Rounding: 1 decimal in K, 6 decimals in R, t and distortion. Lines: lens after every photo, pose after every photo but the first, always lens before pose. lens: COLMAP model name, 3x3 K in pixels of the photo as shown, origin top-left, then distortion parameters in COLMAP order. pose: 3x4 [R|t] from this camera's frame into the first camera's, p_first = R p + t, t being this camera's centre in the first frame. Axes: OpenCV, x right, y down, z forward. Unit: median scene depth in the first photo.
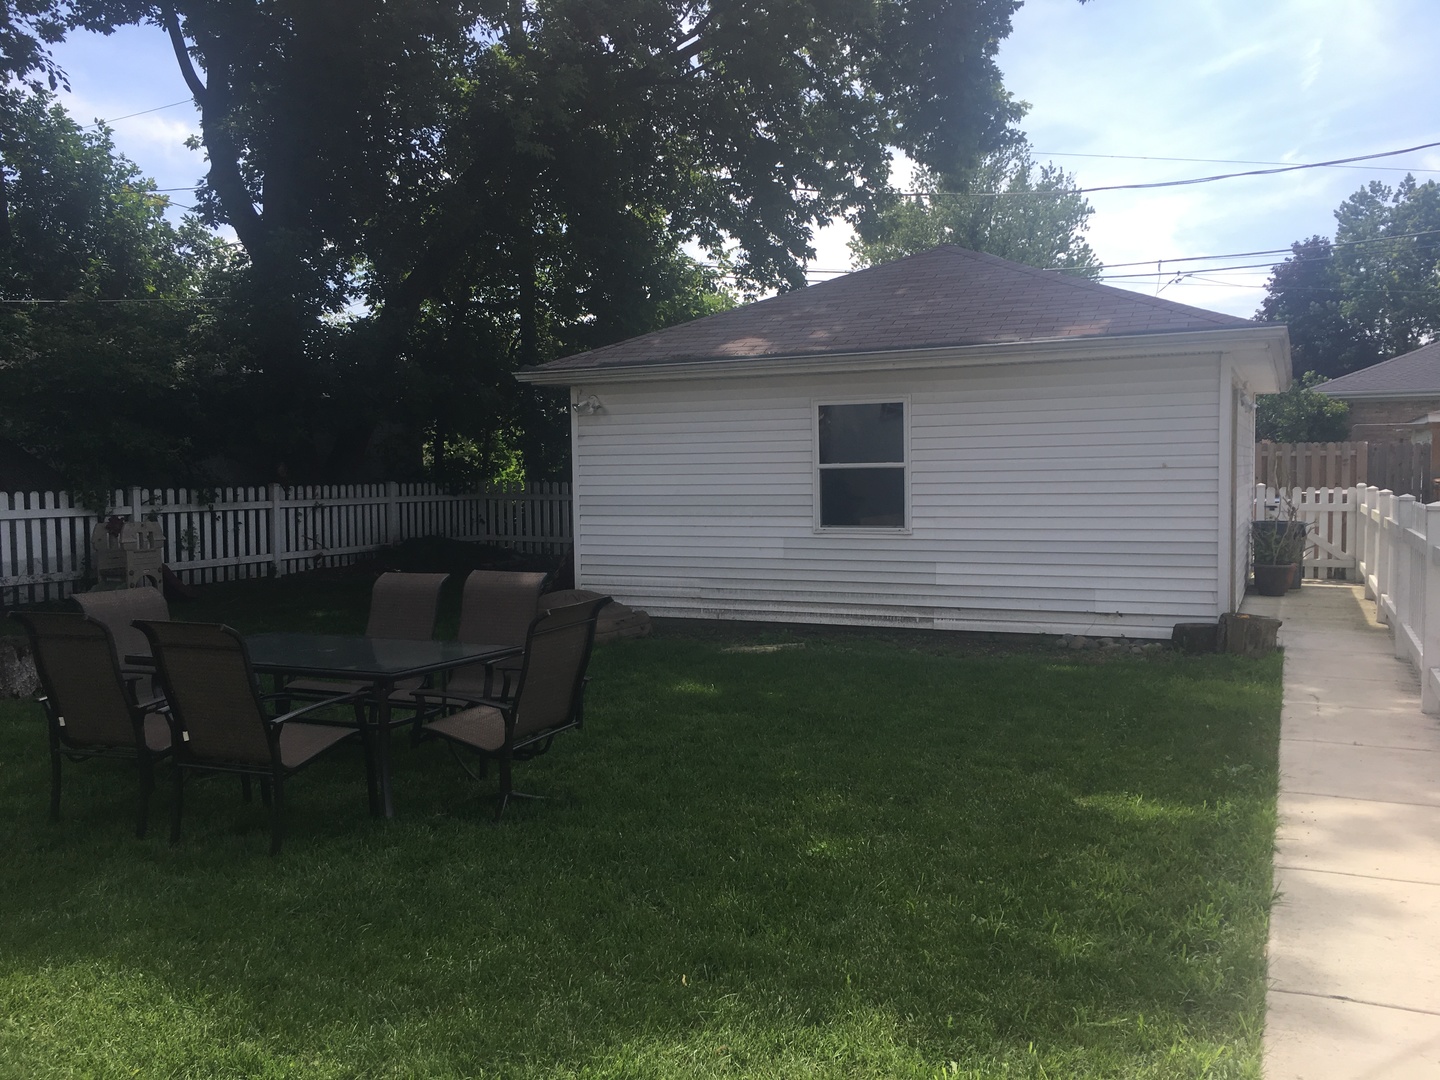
lens RADIAL K [[1226.6, 0, 722.3], [0, 1226.6, 542.0], [0, 0, 1]] dist [0.072095, -0.099675]
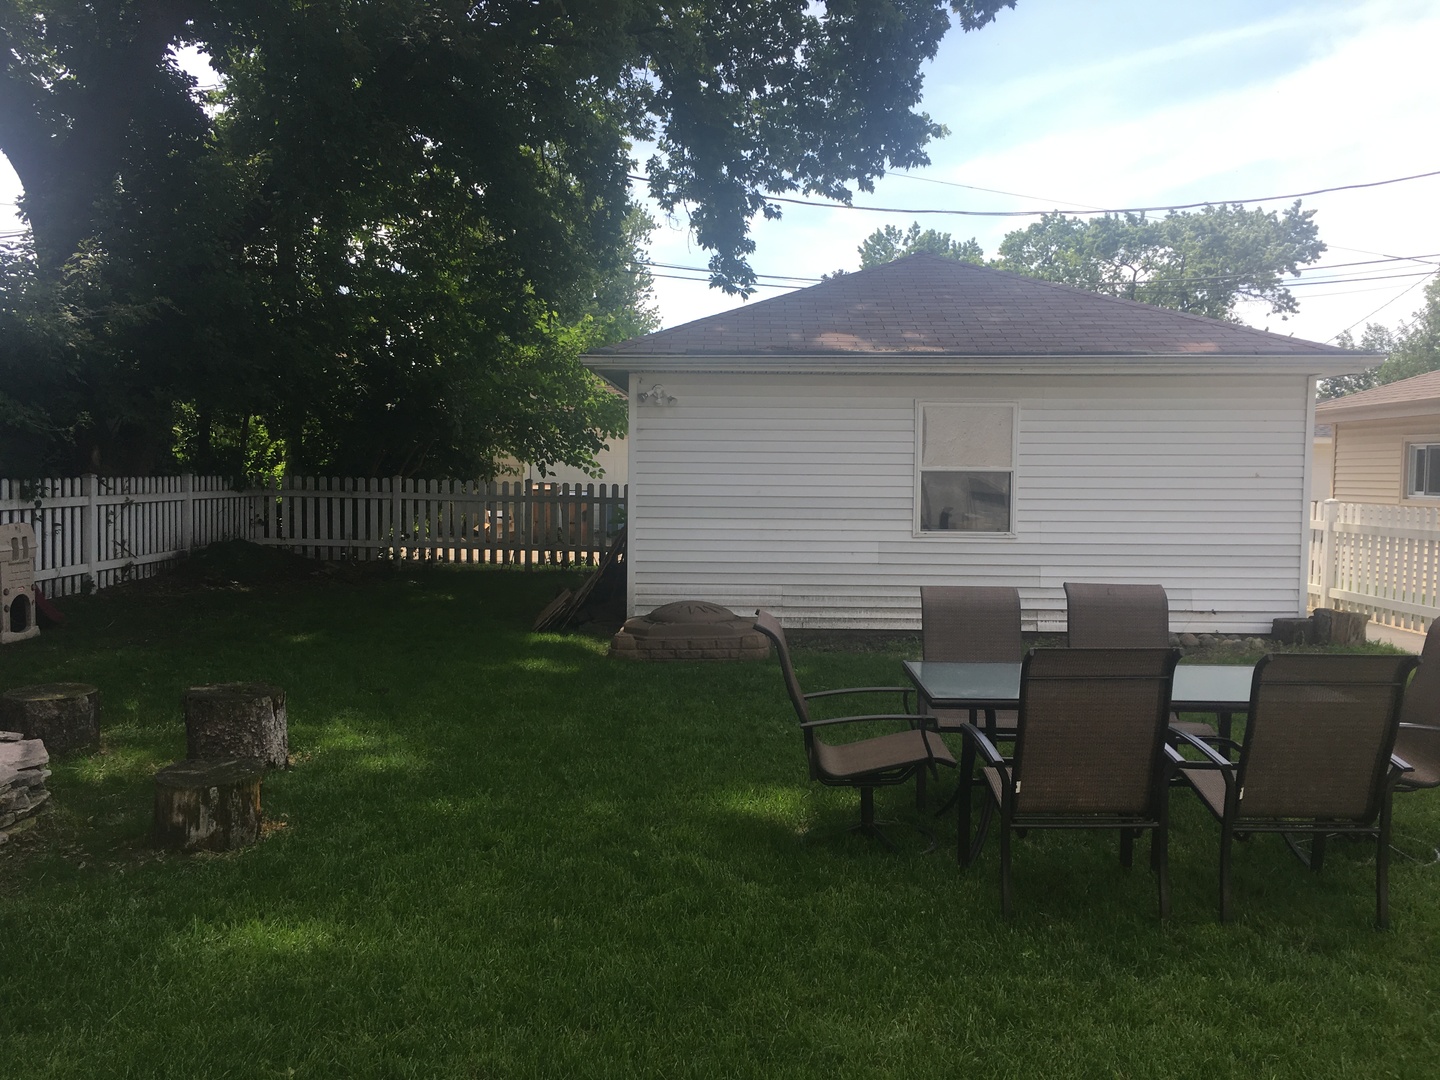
lens RADIAL K [[1226.6, 0, 720.7], [0, 1226.6, 534.8], [0, 0, 1]] dist [0.072095, -0.099675]
pose [[0.911611, -0.001847, 0.411050, -0.382481], [0.003992, 0.999983, -0.004361, -0.004424], [-0.411035, 0.005616, 0.911602, 0.139396]]
